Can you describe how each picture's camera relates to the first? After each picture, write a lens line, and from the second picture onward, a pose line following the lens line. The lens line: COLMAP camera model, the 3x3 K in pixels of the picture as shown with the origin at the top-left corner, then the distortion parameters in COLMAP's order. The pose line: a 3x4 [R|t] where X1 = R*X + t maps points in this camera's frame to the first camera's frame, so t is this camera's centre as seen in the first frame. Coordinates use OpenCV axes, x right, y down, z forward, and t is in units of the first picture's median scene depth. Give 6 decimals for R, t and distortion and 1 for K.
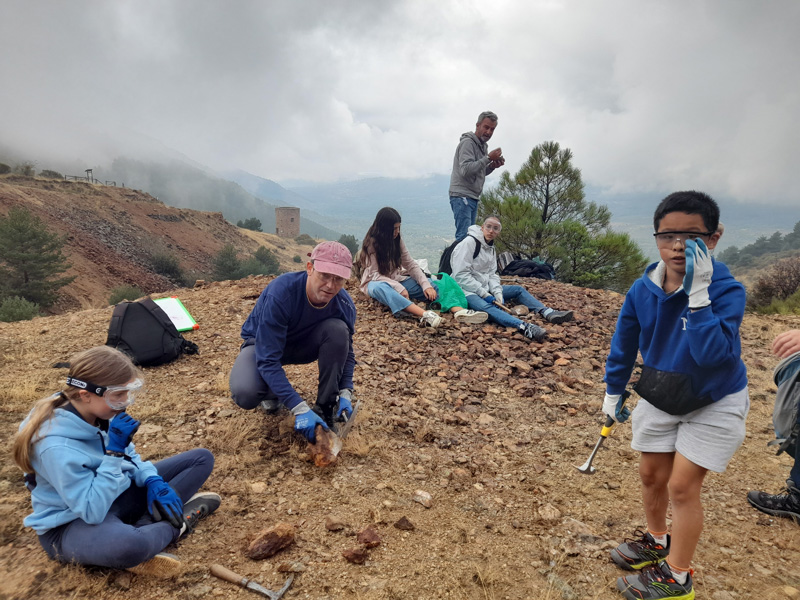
lens RADIAL K [[593.2, 0, 403.5], [0, 593.2, 299.0], [0, 0, 1]] dist [0.065266, -0.079878]
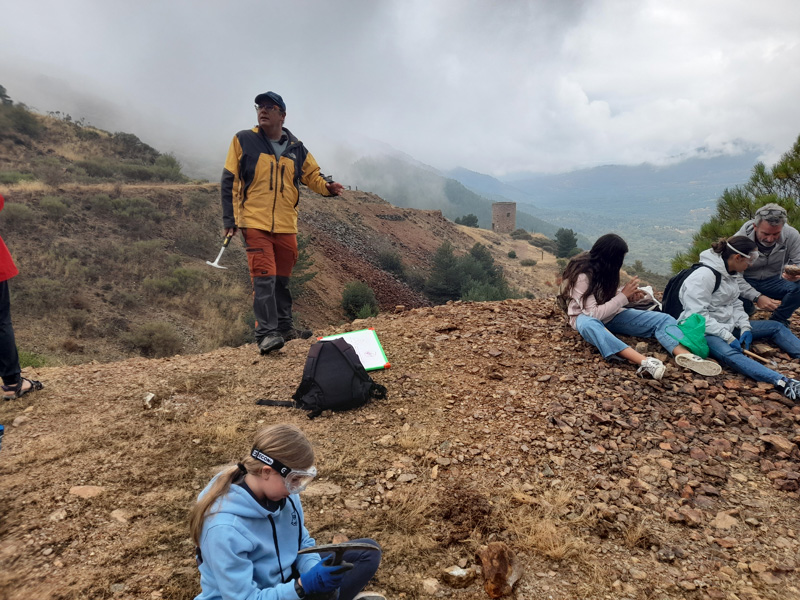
lens RADIAL K [[591.5, 0, 401.8], [0, 591.5, 300.8], [0, 0, 1]] dist [0.060185, -0.068102]
pose [[0.935543, 0.024793, -0.352341, 0.009239], [-0.020094, 0.999654, 0.016990, -0.066278], [0.352640, -0.008815, 0.935718, 0.095222]]
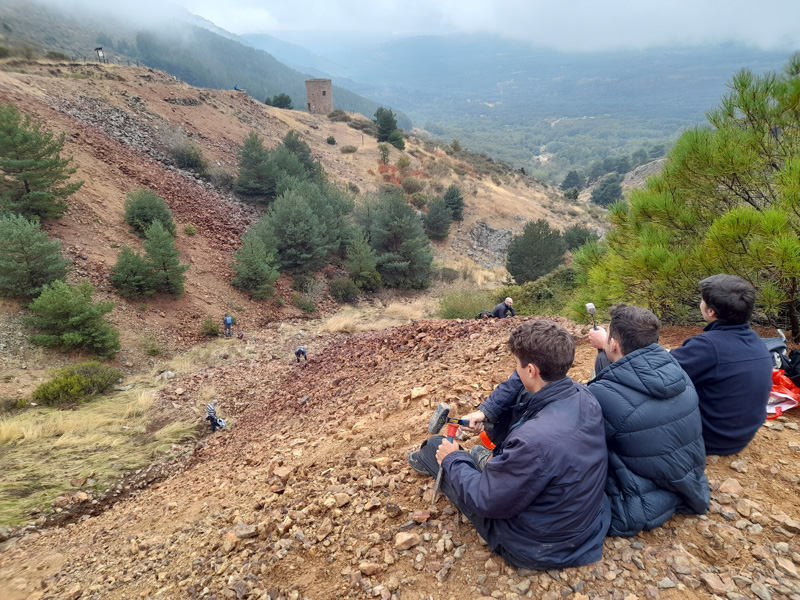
lens RADIAL K [[591.5, 0, 401.8], [0, 591.5, 300.8], [0, 0, 1]] dist [0.060185, -0.068102]
pose [[0.996973, -0.019296, -0.075310, -0.113108], [0.035025, 0.976310, 0.213522, -0.386875], [0.069406, -0.215514, 0.974031, 1.296577]]
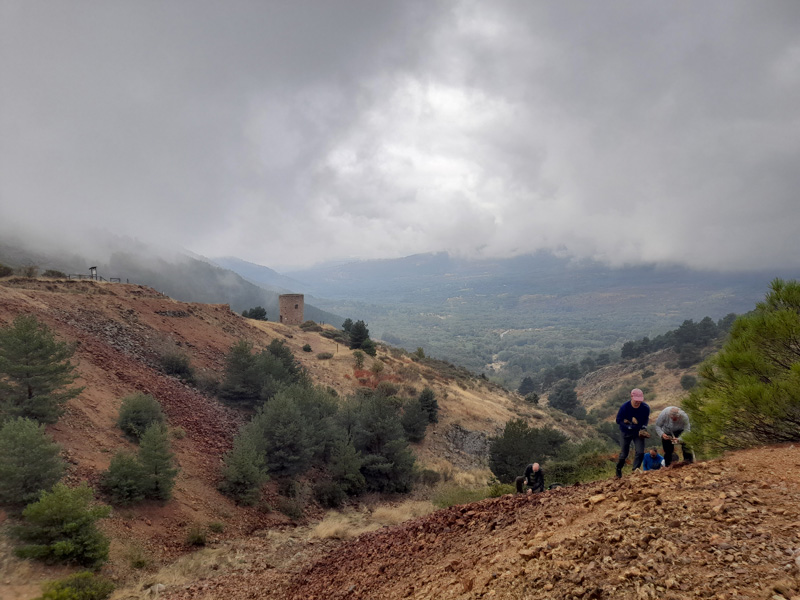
lens RADIAL K [[591.5, 0, 401.8], [0, 591.5, 300.8], [0, 0, 1]] dist [0.060185, -0.068102]
pose [[0.999022, -0.043282, 0.009011, -0.664975], [0.044081, 0.990751, -0.128332, -0.291996], [-0.003373, 0.128604, 0.991690, 0.817840]]
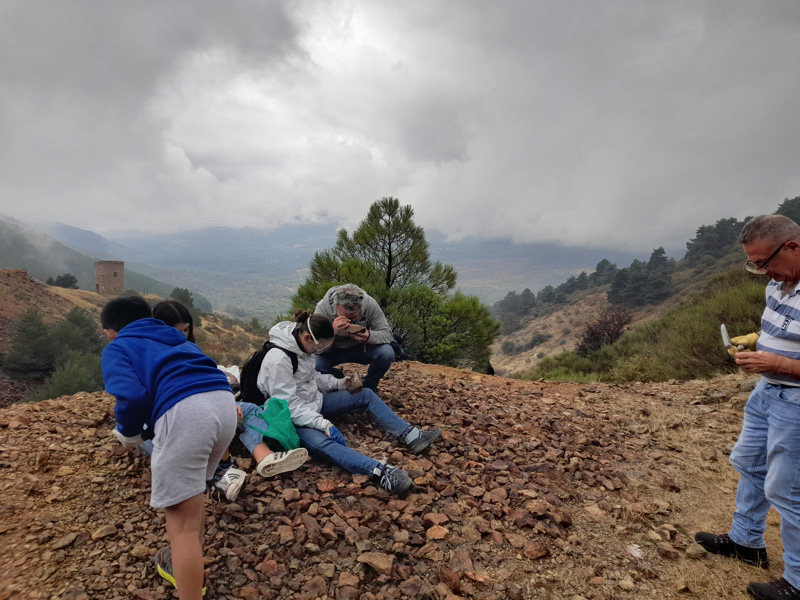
lens RADIAL K [[591.5, 0, 401.8], [0, 591.5, 300.8], [0, 0, 1]] dist [0.060185, -0.068102]
pose [[0.965981, -0.043013, 0.255011, 0.066040], [0.062355, 0.995717, -0.068254, -0.104230], [-0.250983, 0.081833, 0.964526, 0.330331]]
